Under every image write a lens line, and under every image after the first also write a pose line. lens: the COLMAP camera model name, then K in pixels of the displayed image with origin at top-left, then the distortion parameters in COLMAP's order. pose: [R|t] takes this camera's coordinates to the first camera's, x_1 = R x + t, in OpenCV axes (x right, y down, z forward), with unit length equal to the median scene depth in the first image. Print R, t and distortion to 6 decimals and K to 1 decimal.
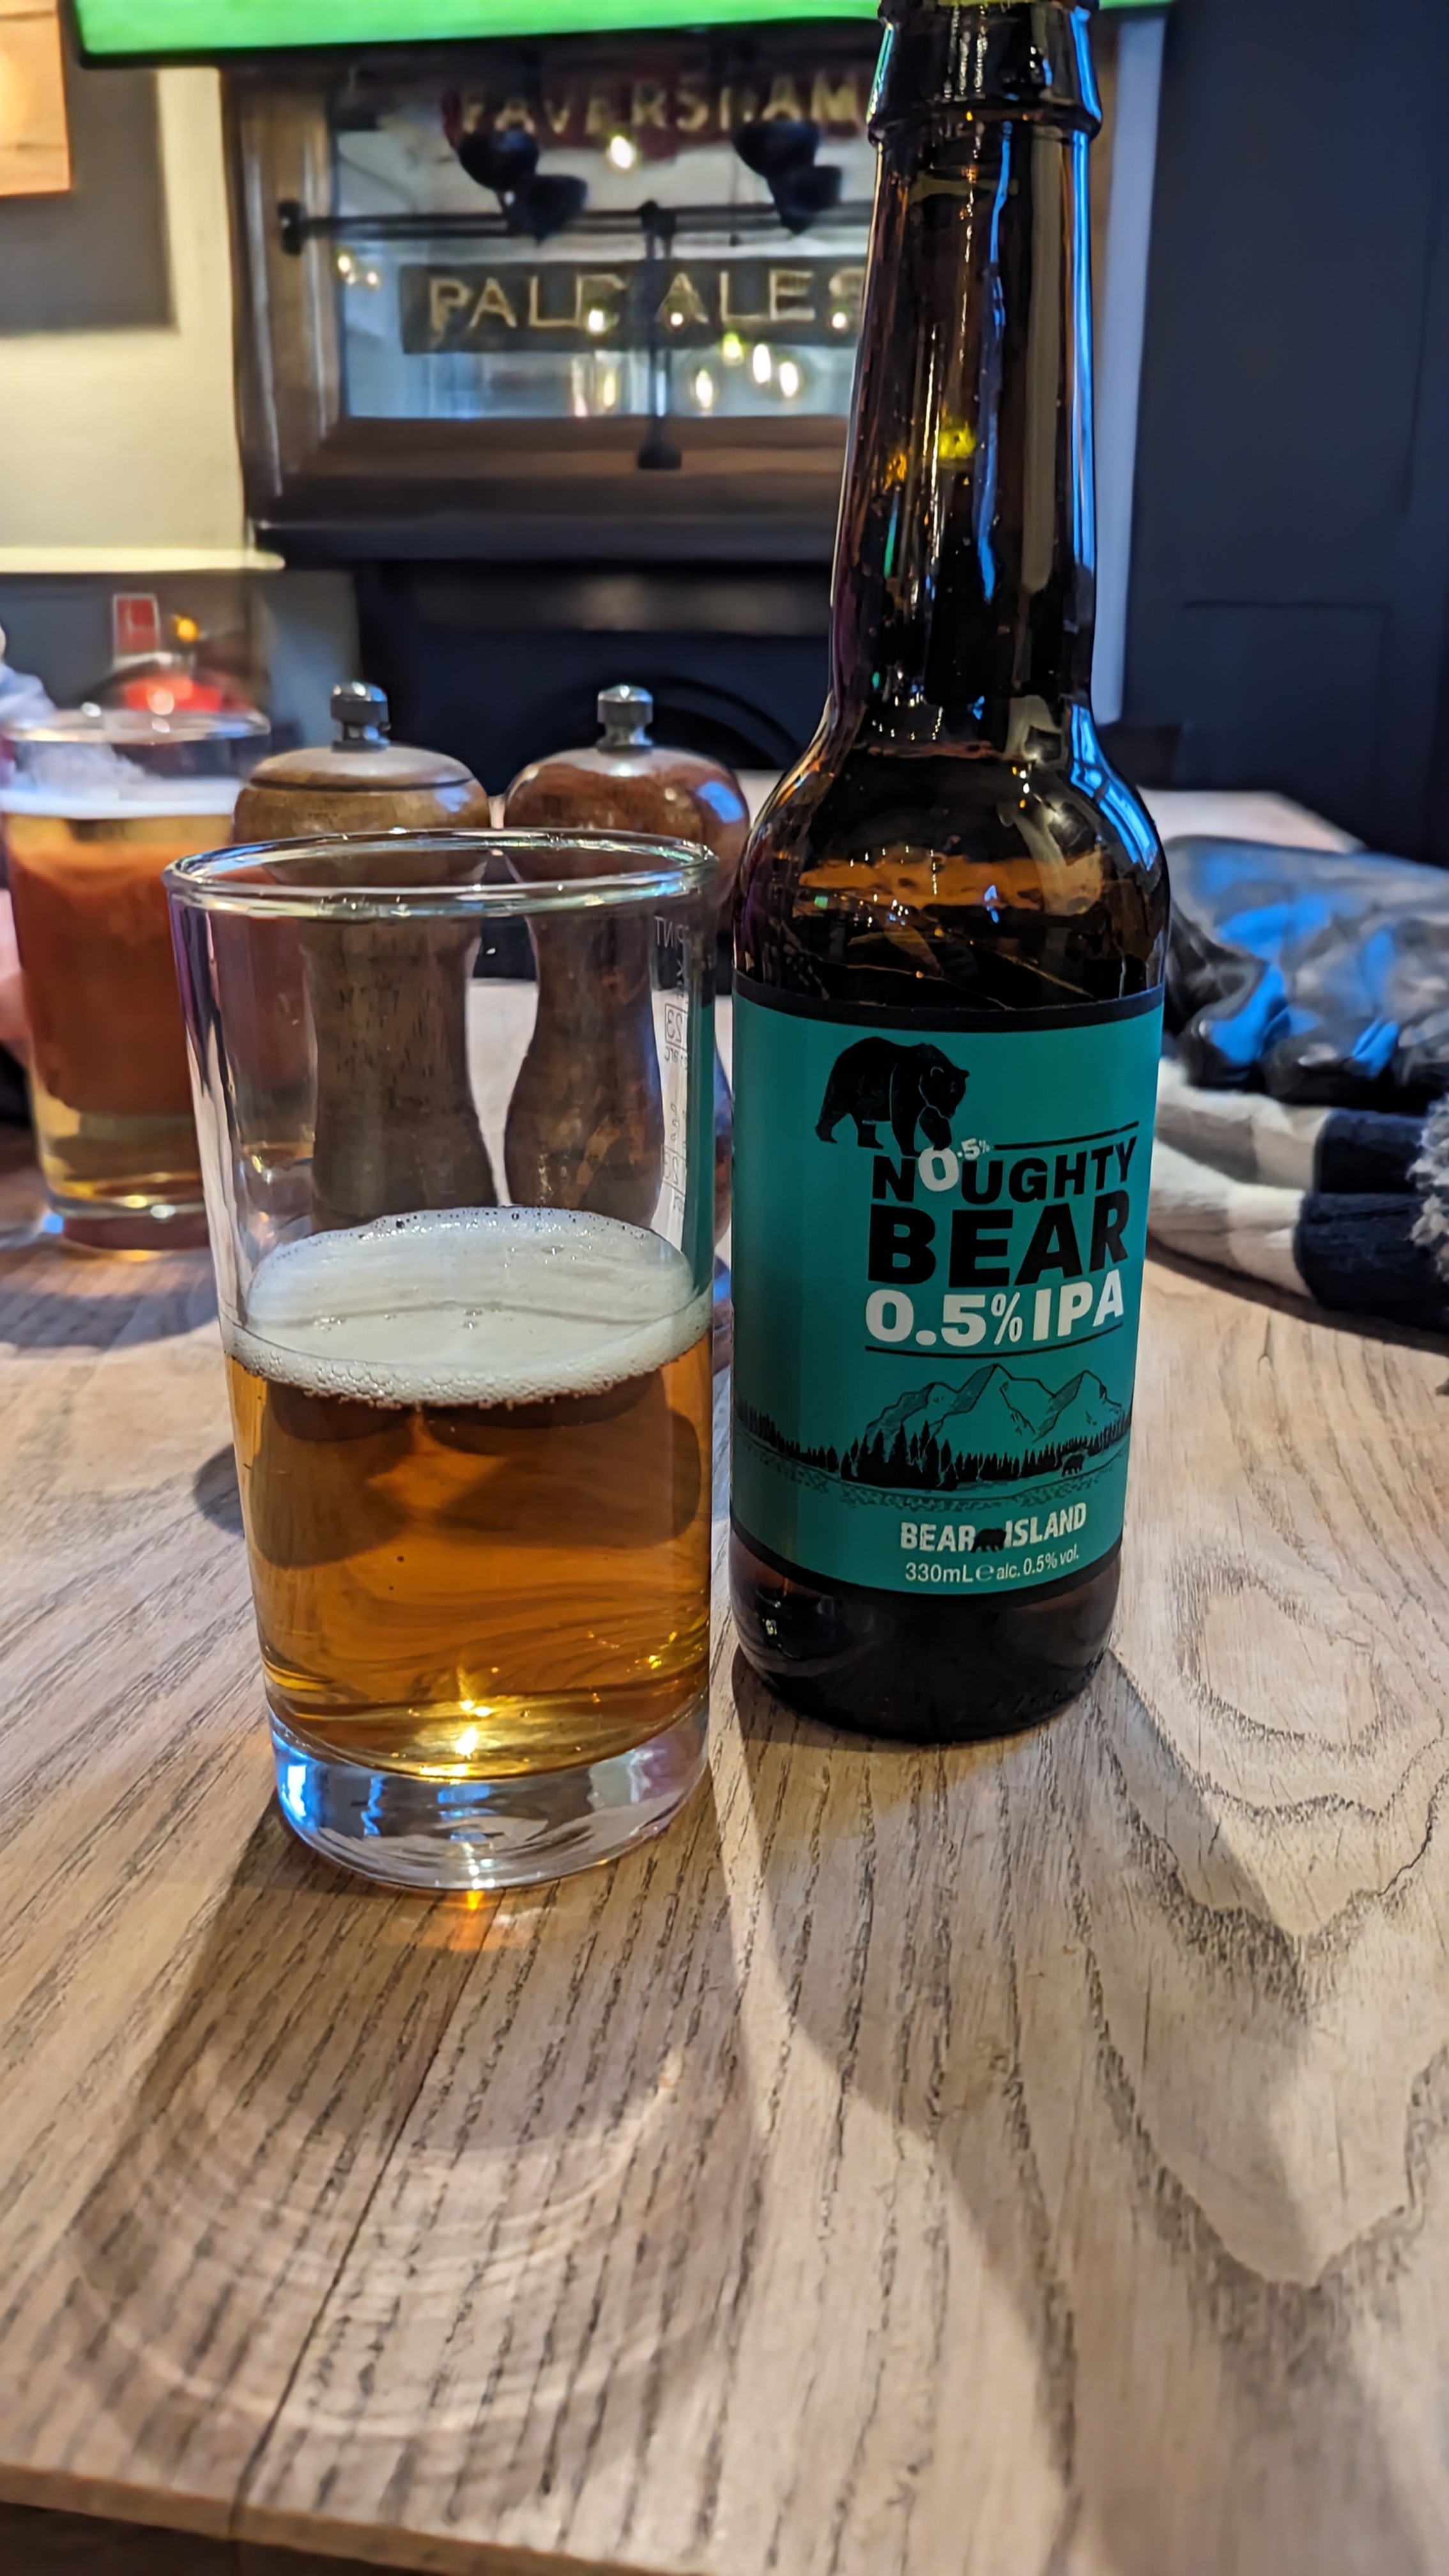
lens RADIAL K [[1838.4, 0, 739.6], [0, 1838.4, 1279.5], [0, 0, 1]] dist [-0.049233, -0.000861]
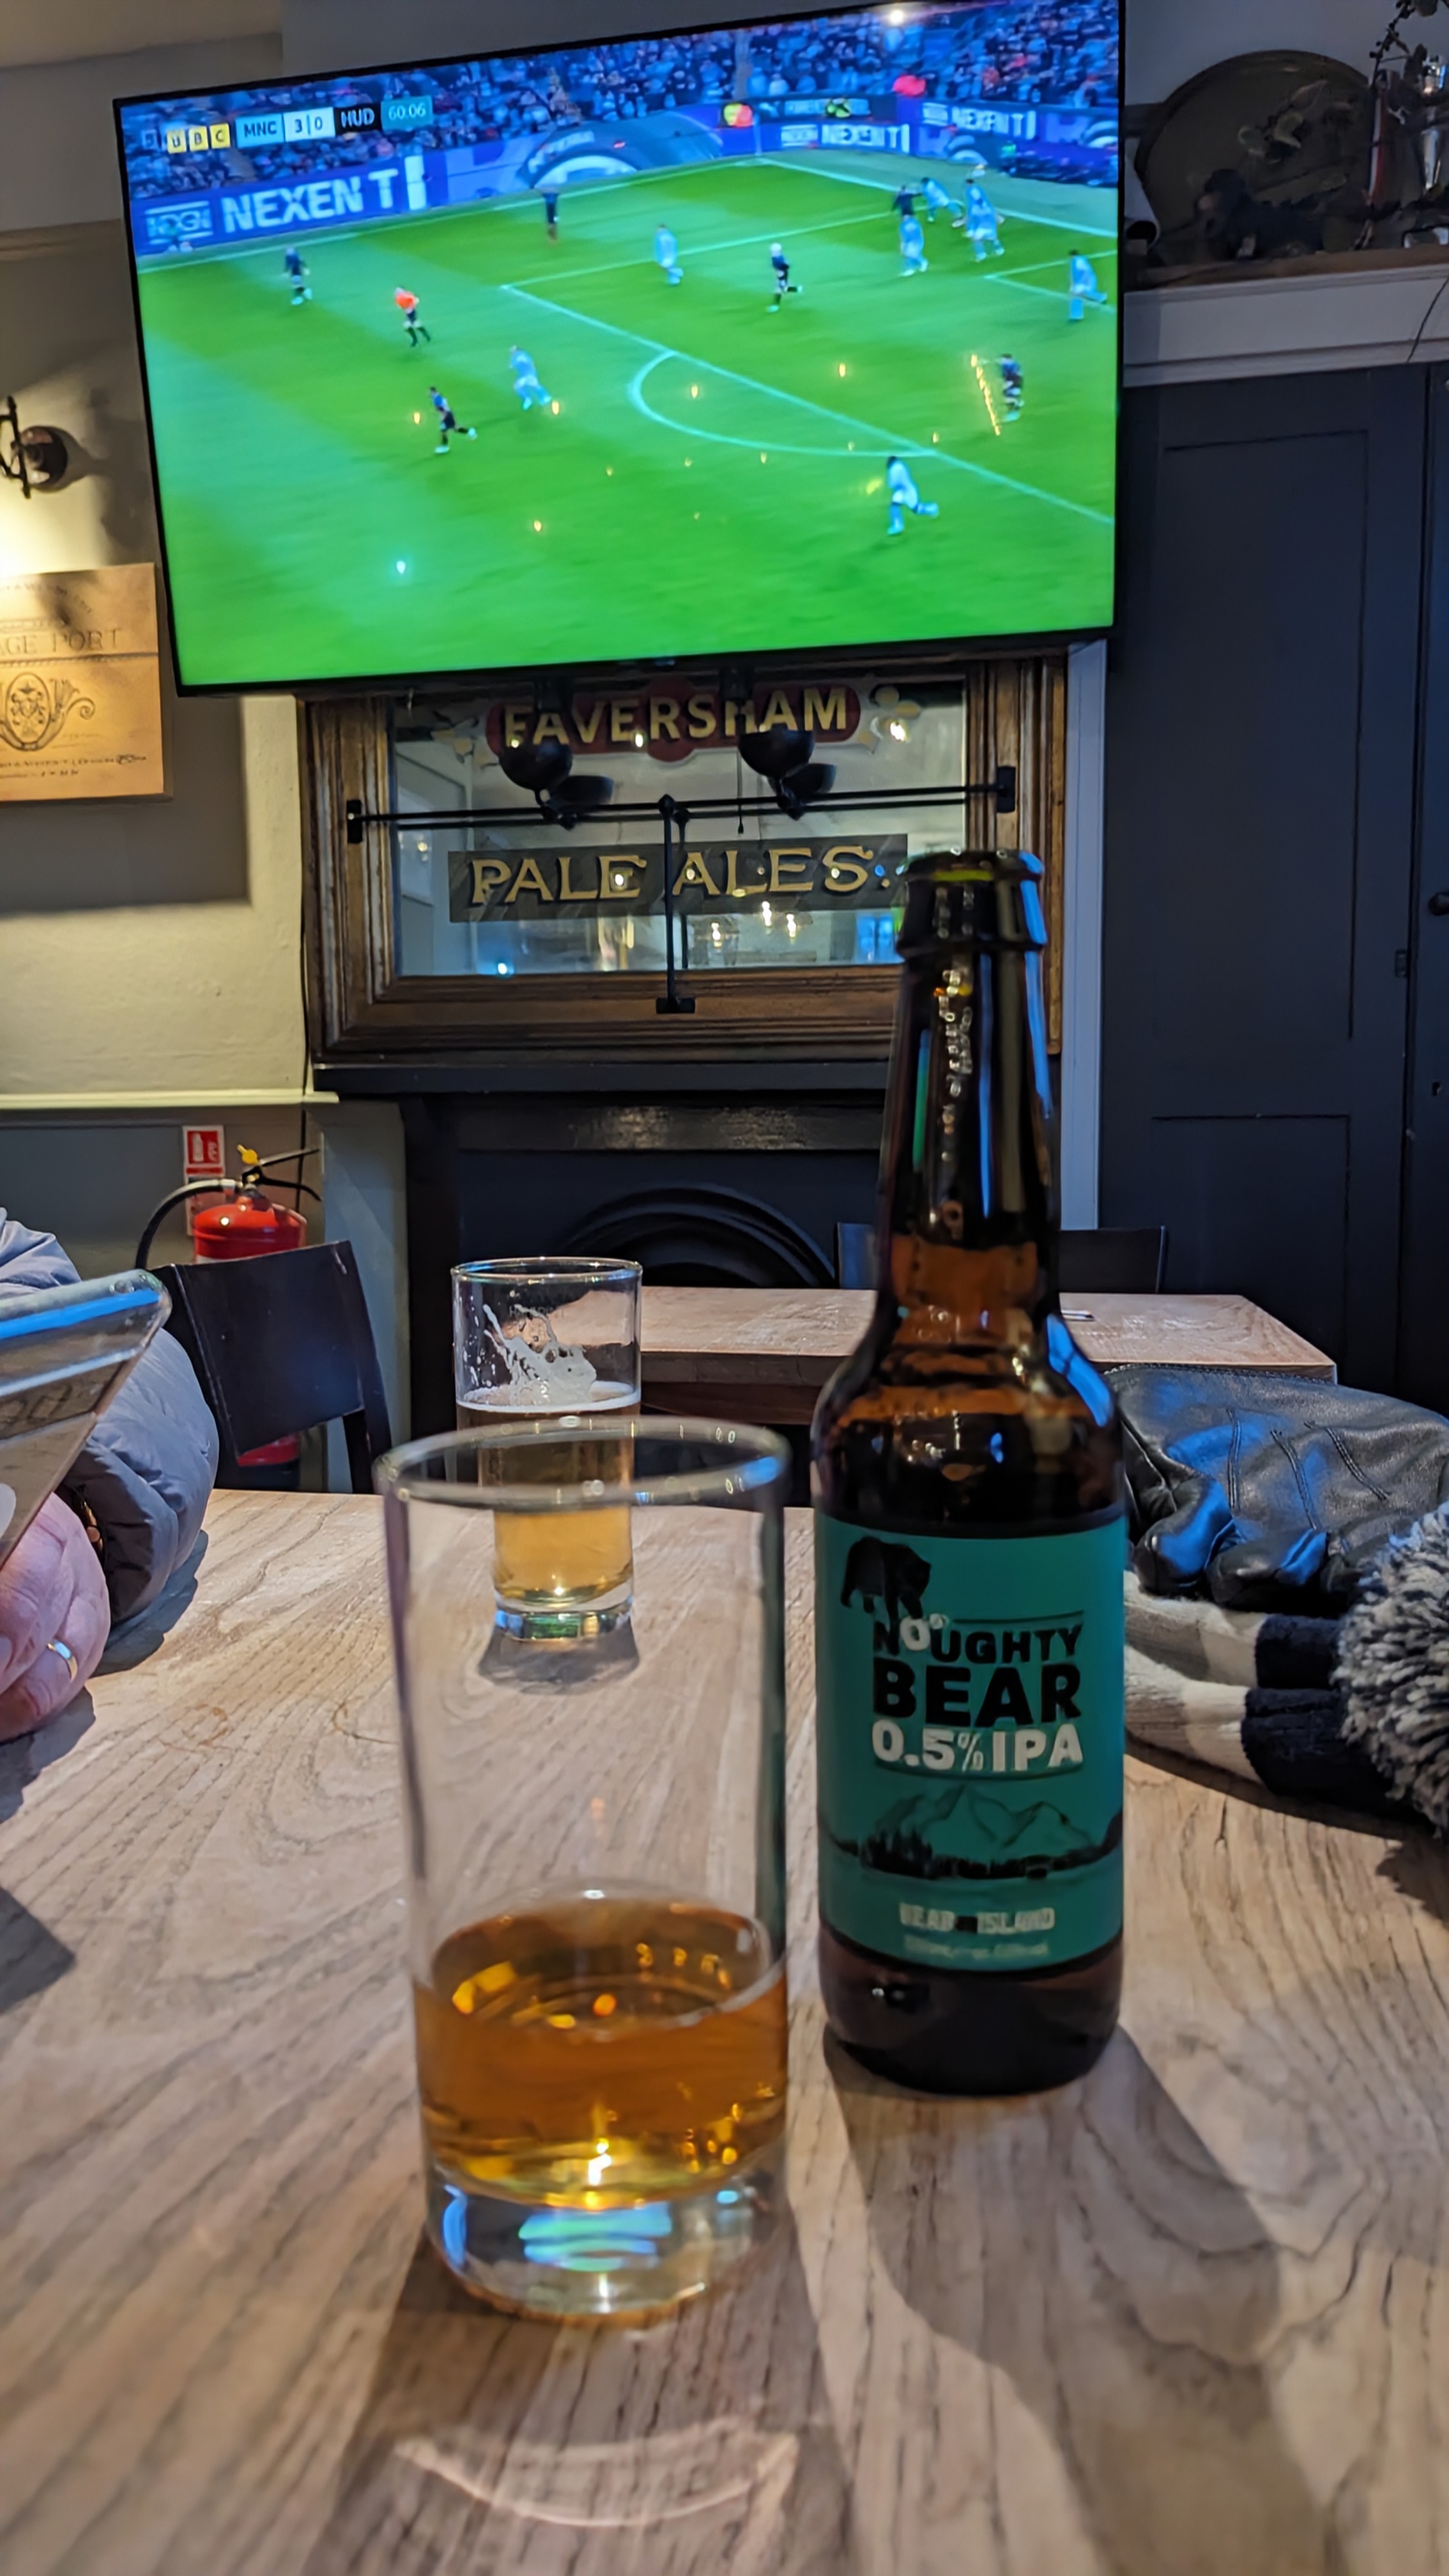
lens RADIAL K [[1865.3, 0, 724.5], [0, 1865.3, 1288.0], [0, 0, 1]] dist [0.043386, -0.041609]
pose [[0.999742, -0.015587, -0.016544, 0.004342], [0.011183, 0.970955, -0.238999, -0.012618], [0.019789, 0.238752, 0.970879, -0.179122]]
